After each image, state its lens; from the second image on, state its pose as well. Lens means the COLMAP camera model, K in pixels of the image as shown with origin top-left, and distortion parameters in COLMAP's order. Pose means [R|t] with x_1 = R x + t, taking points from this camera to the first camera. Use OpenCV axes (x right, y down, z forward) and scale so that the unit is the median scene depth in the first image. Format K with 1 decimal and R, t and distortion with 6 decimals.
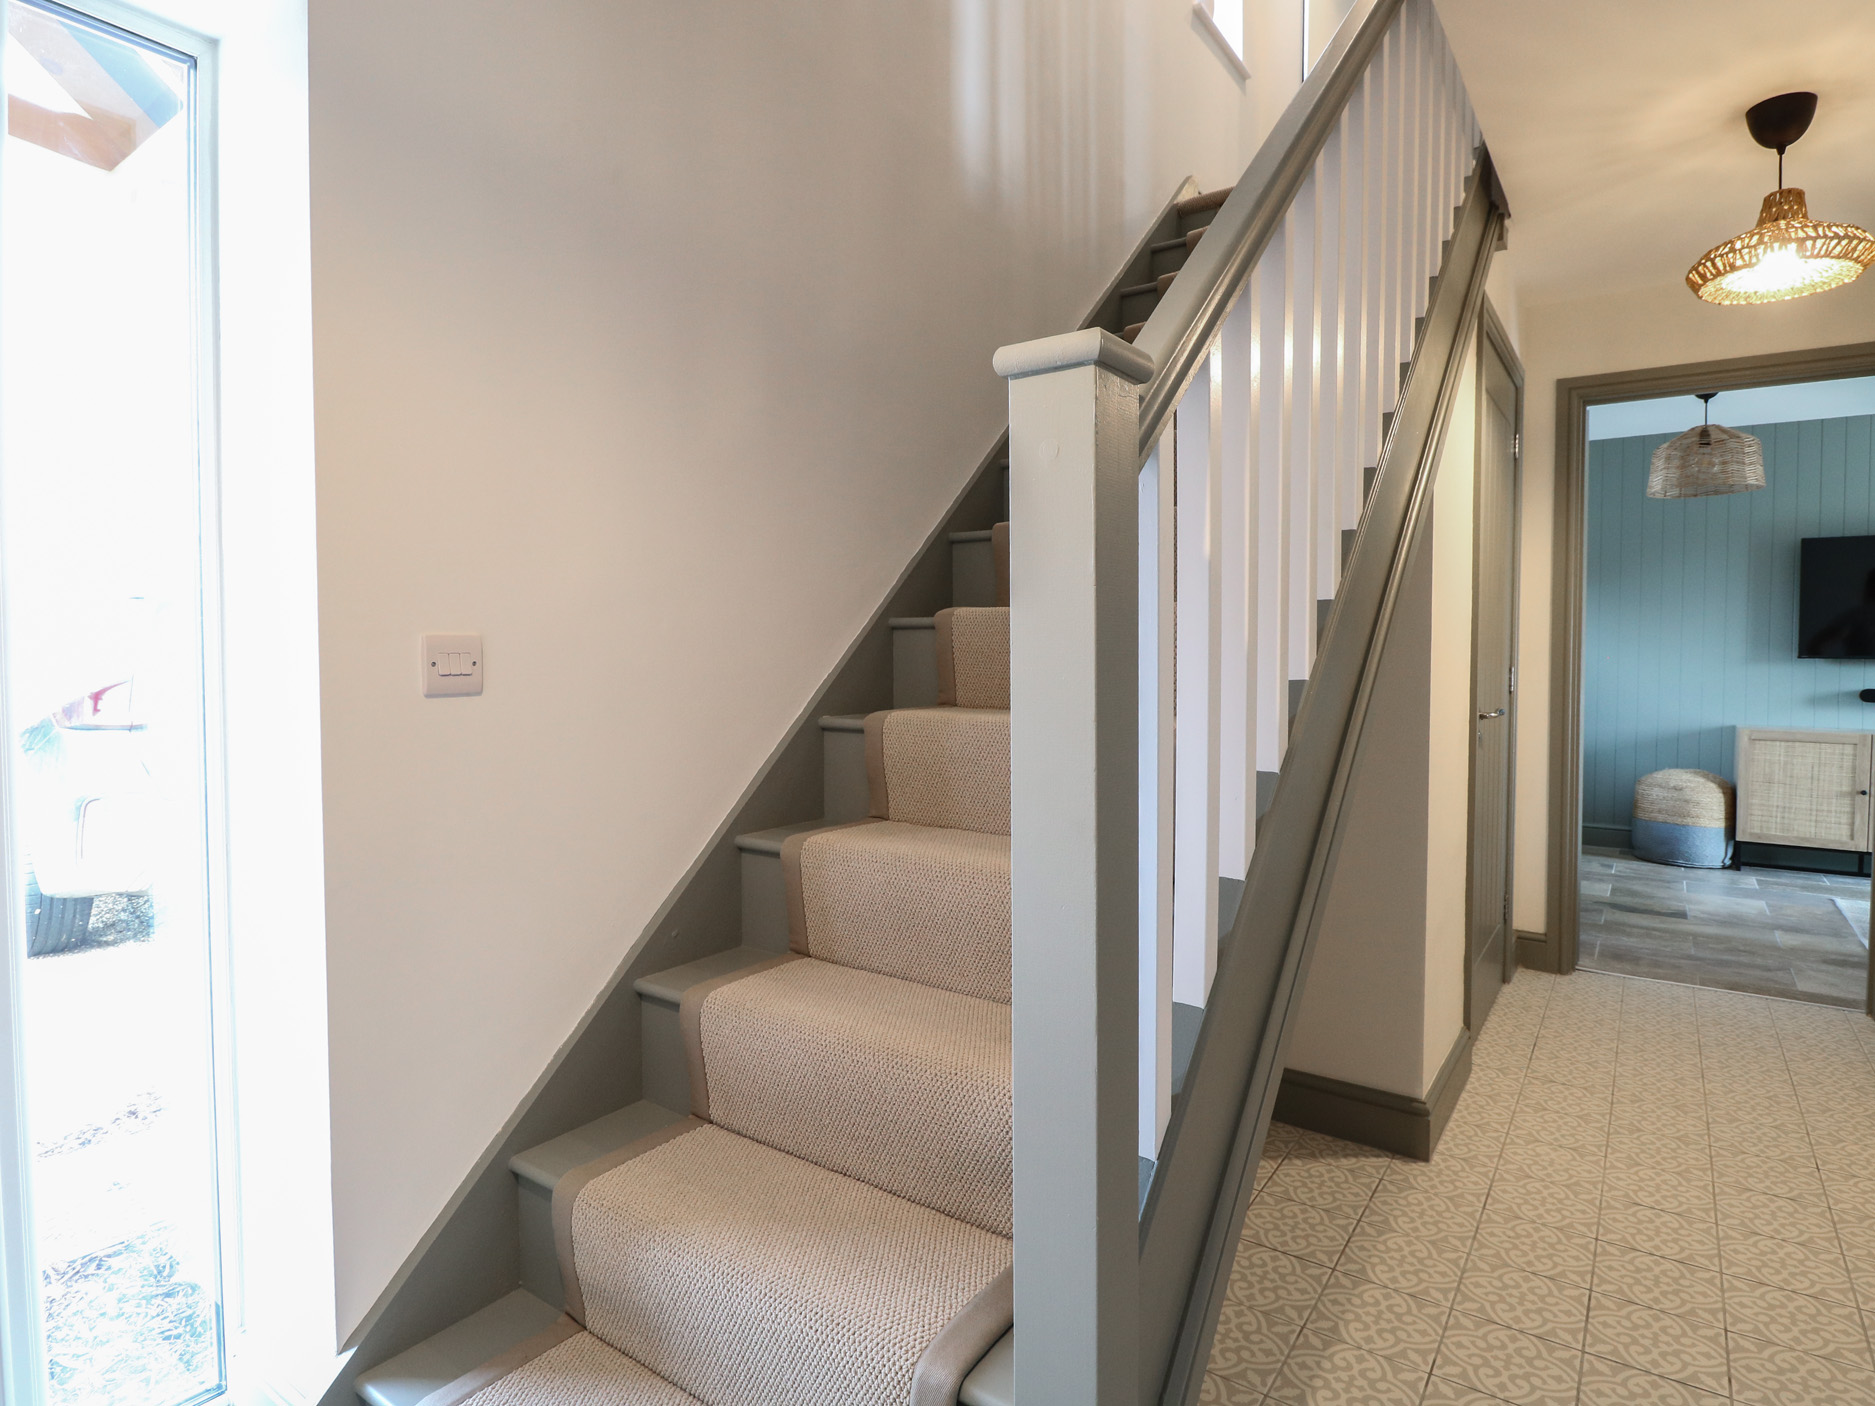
lens RADIAL K [[1018.2, 0, 937.8], [0, 1018.2, 696.1], [0, 0, 1]] dist [-0.016002, -0.004466]
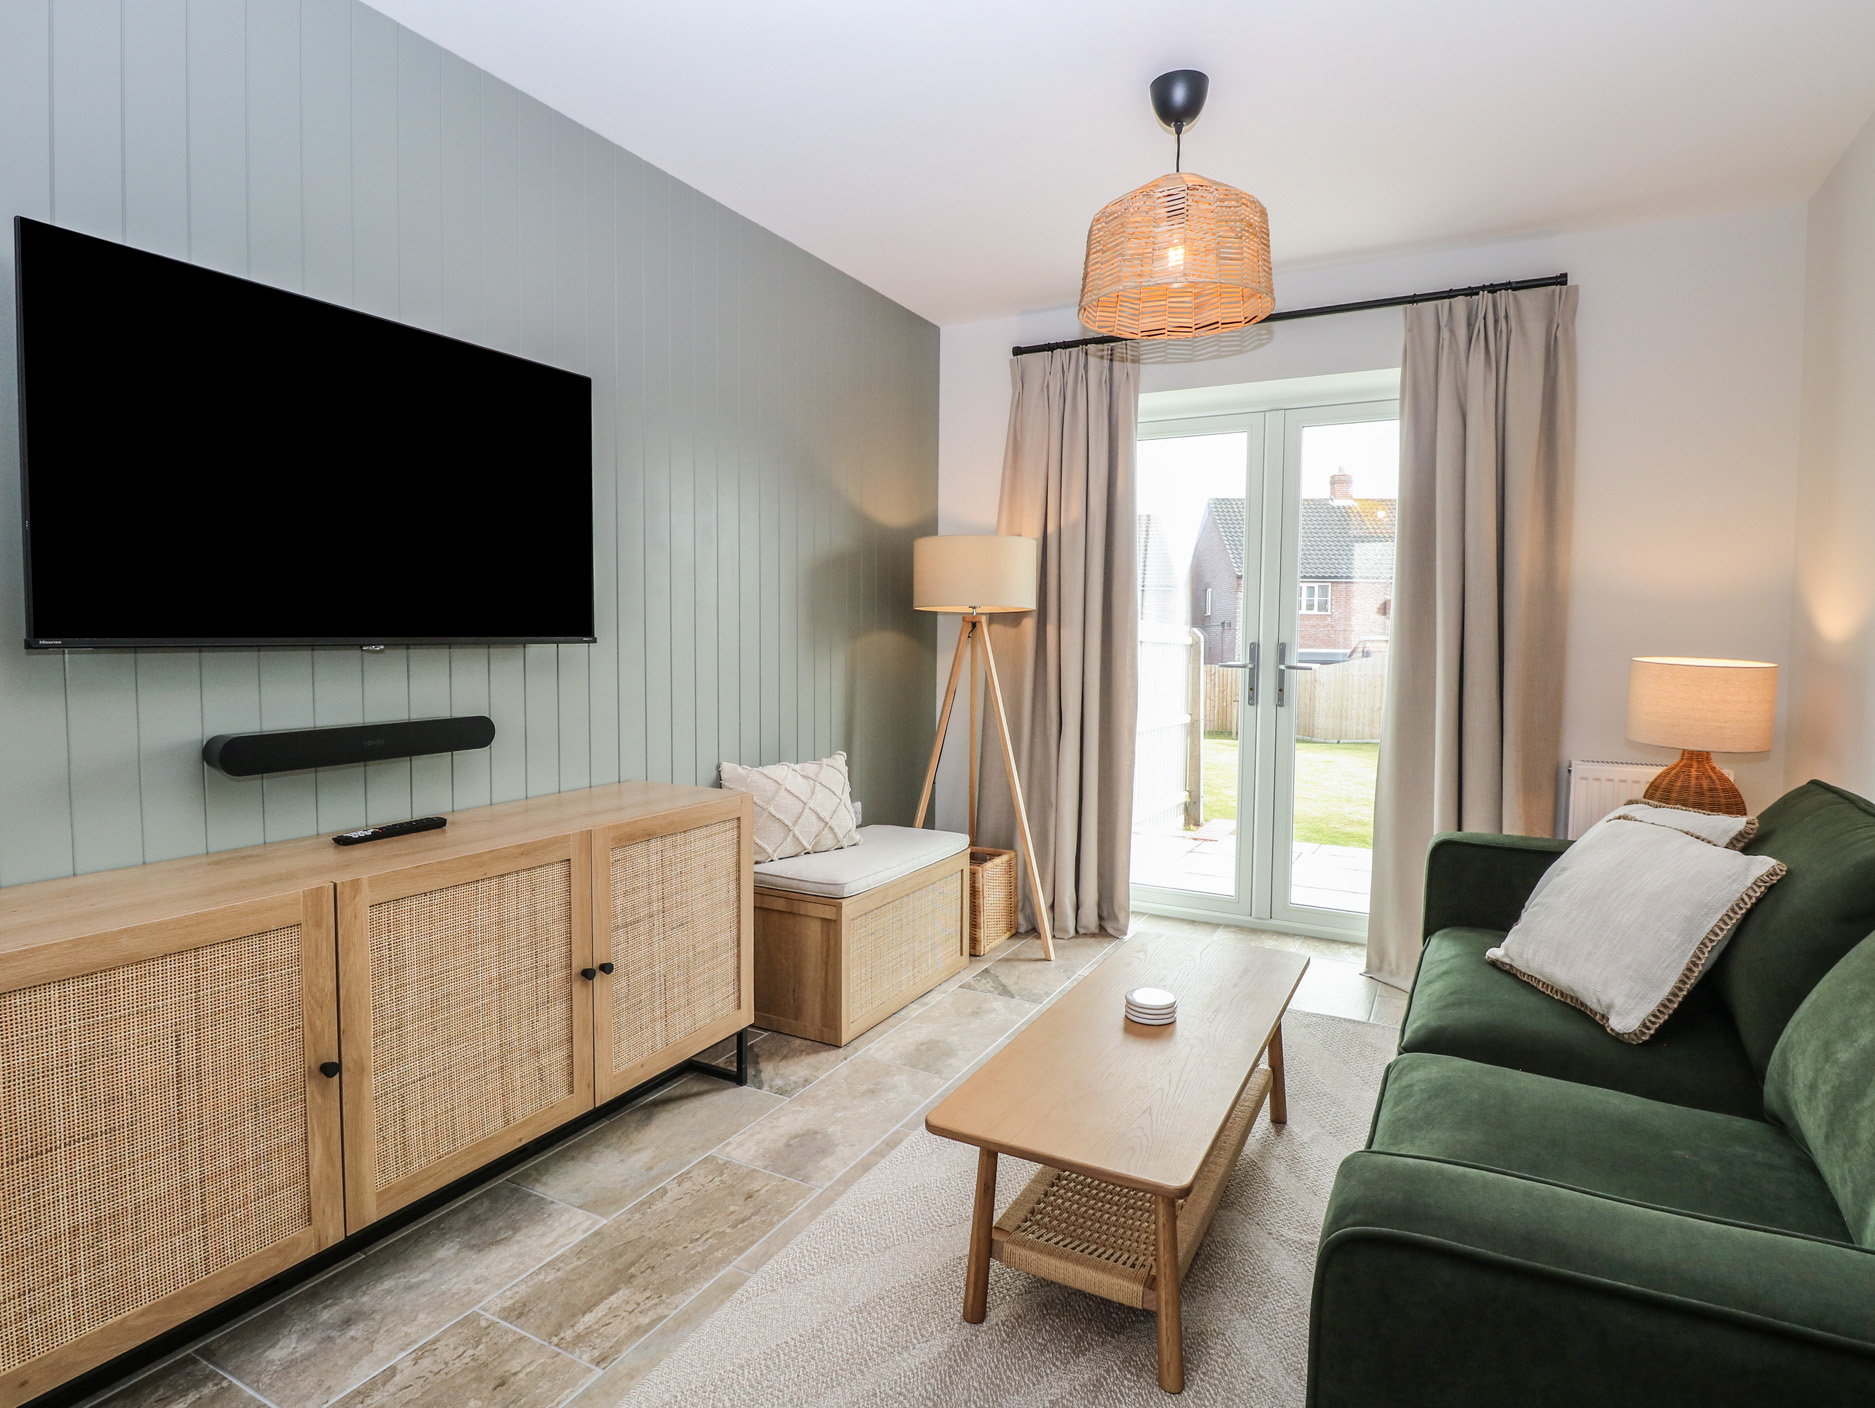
lens RADIAL K [[1018.2, 0, 938.8], [0, 1018.2, 694.6], [0, 0, 1]] dist [-0.016002, -0.004466]
pose [[-0.132994, -0.056792, 0.989488, 0.558757], [0.037631, 0.997348, 0.062301, -0.032617], [-0.990402, 0.045521, -0.130504, 0.800017]]
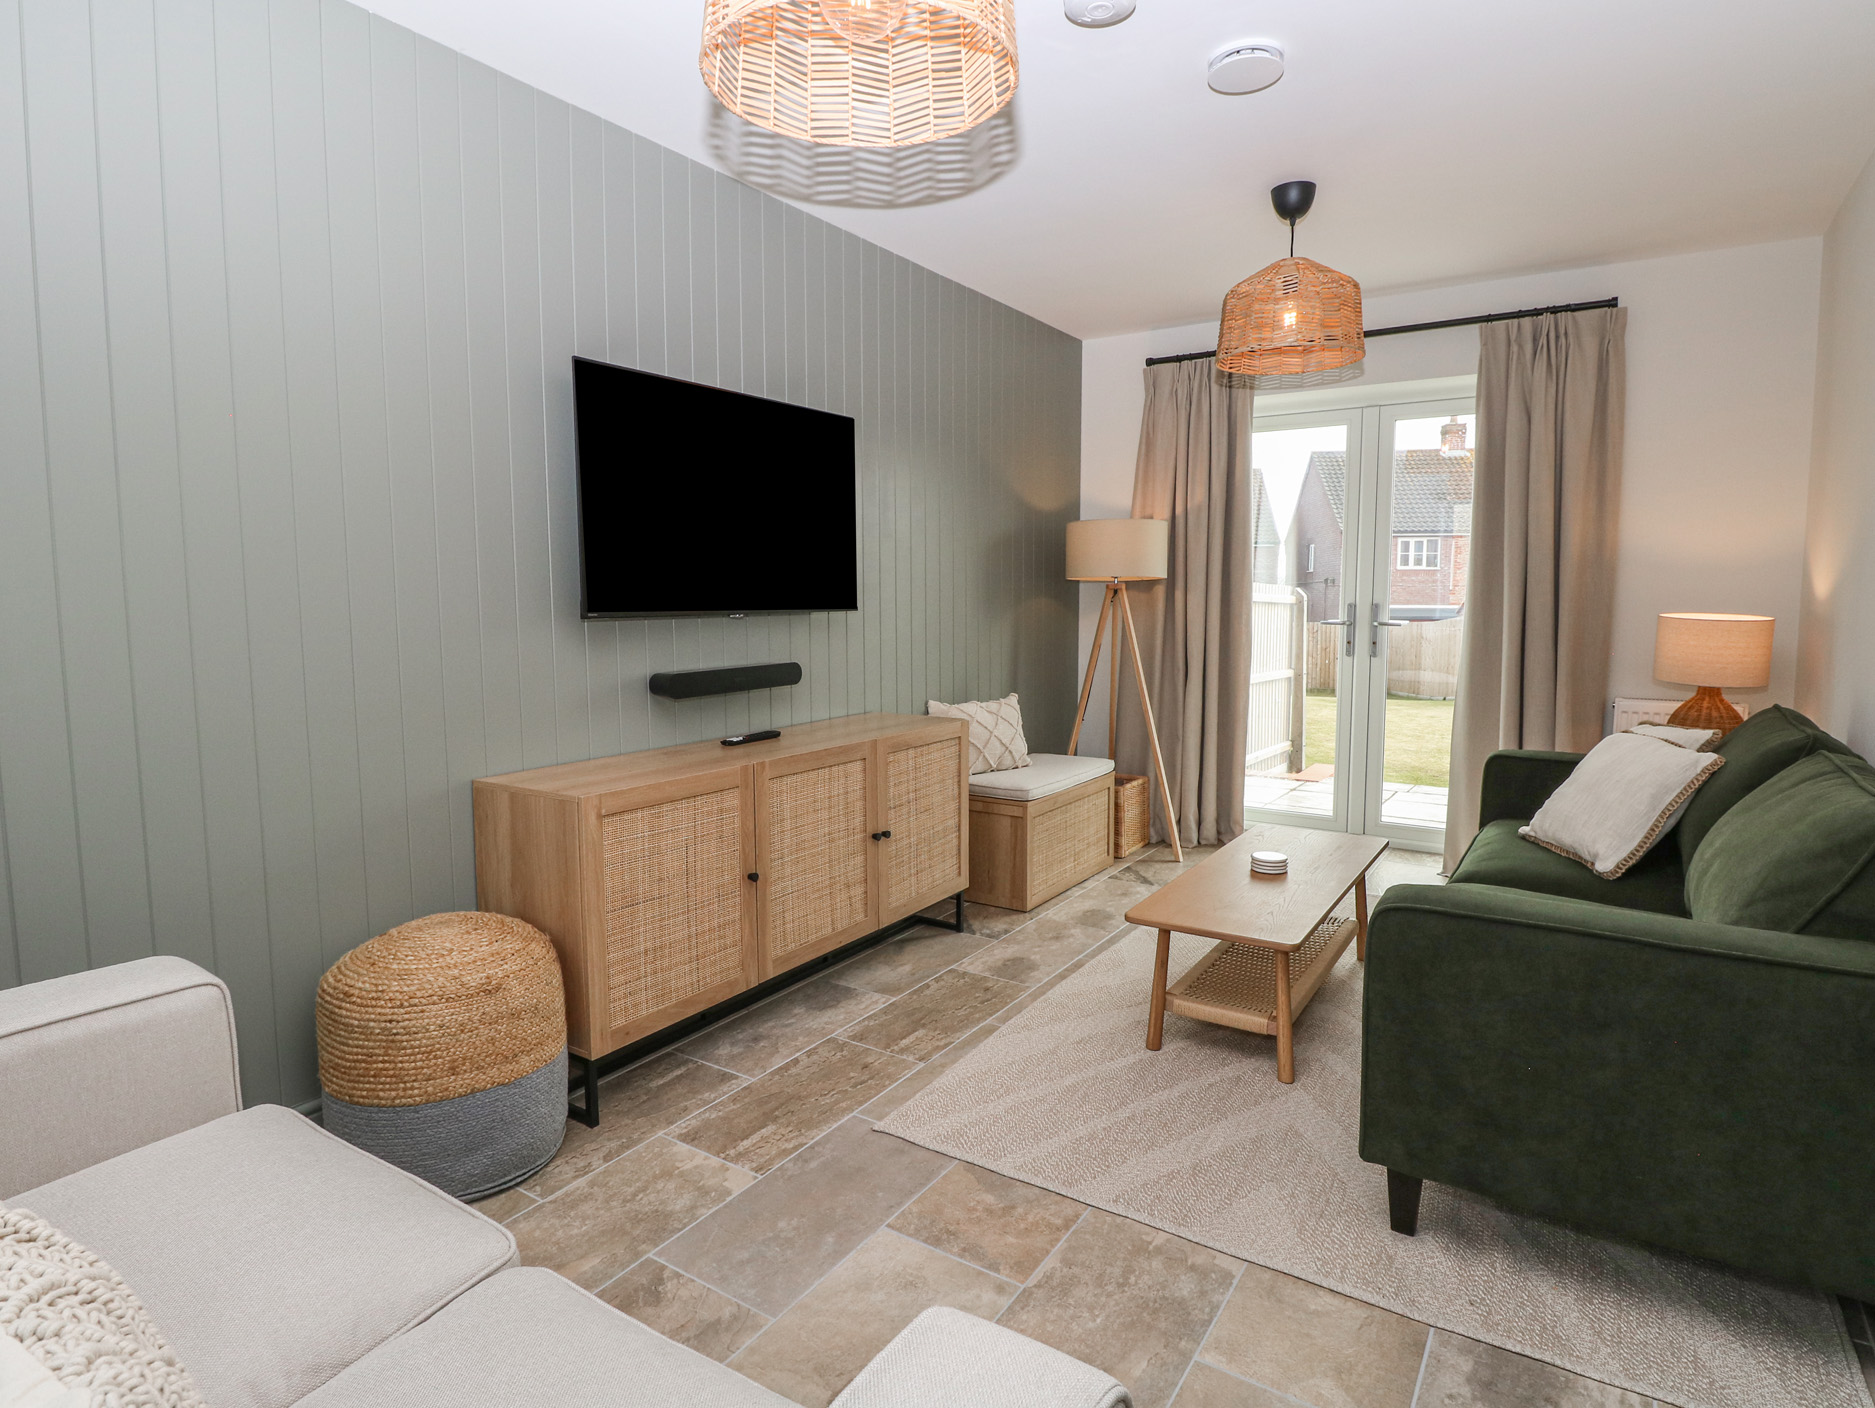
lens RADIAL K [[1018.2, 0, 934.7], [0, 1018.2, 695.9], [0, 0, 1]] dist [-0.016002, -0.004466]
pose [[-0.039608, -0.095836, 0.994609, 0.389984], [0.049630, 0.993973, 0.097751, -0.039958], [-0.997982, 0.053234, -0.034613, 0.871142]]
